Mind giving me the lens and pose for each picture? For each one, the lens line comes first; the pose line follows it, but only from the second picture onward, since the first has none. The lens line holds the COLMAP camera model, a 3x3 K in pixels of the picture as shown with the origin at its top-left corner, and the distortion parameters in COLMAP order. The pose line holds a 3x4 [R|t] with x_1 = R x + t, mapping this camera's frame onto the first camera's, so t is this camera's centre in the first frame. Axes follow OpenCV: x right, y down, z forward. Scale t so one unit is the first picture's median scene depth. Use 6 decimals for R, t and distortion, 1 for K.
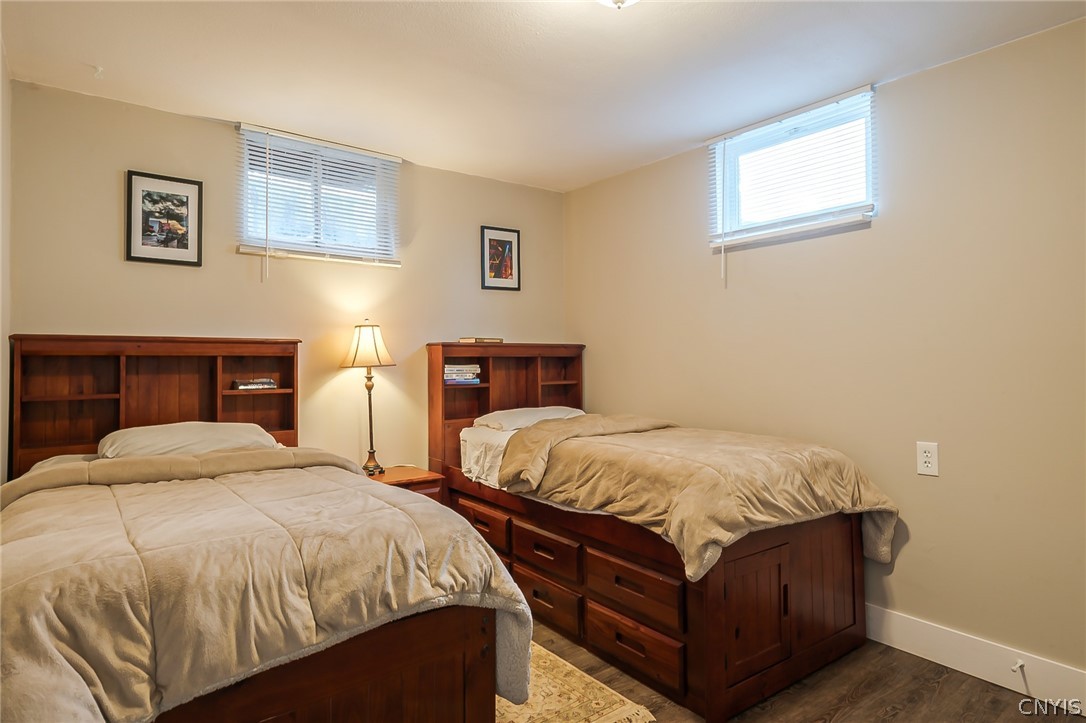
lens RADIAL K [[603.5, 0, 548.7], [0, 603.5, 358.9], [0, 0, 1]] dist [0.007890, -0.000271]
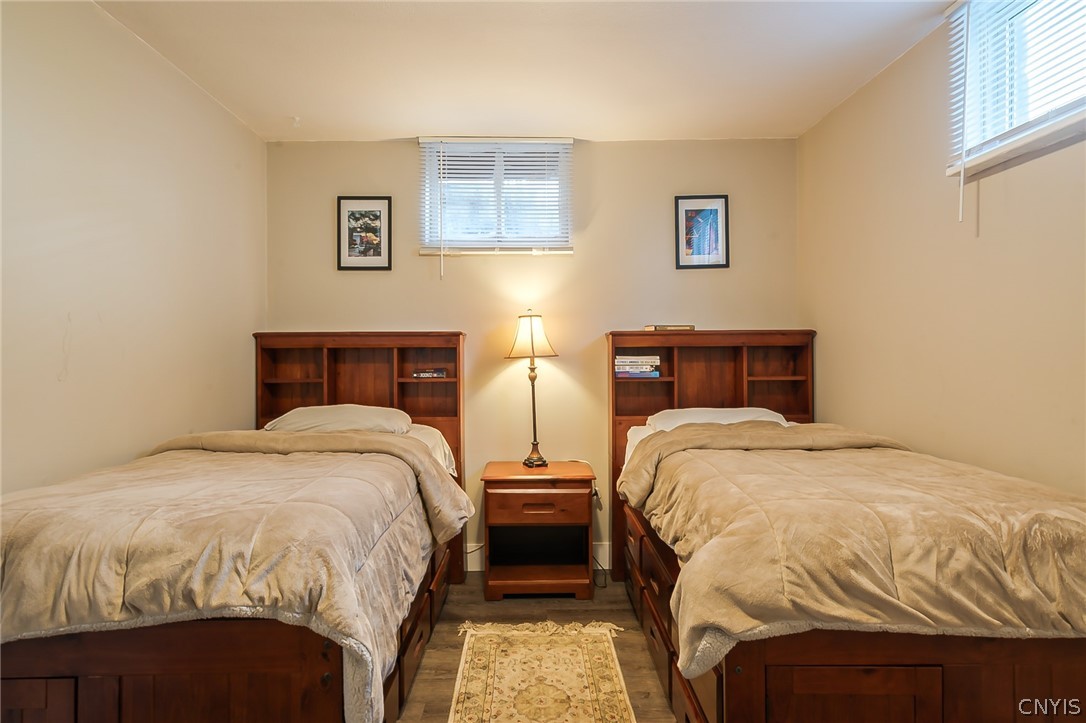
lens RADIAL K [[603.5, 0, 540.7], [0, 603.5, 358.7], [0, 0, 1]] dist [0.007890, -0.000271]
pose [[0.802821, 0.006622, -0.596183, 0.353918], [0.003894, 0.999859, 0.016349, -0.001351], [0.596207, -0.015447, 0.802682, 0.250573]]
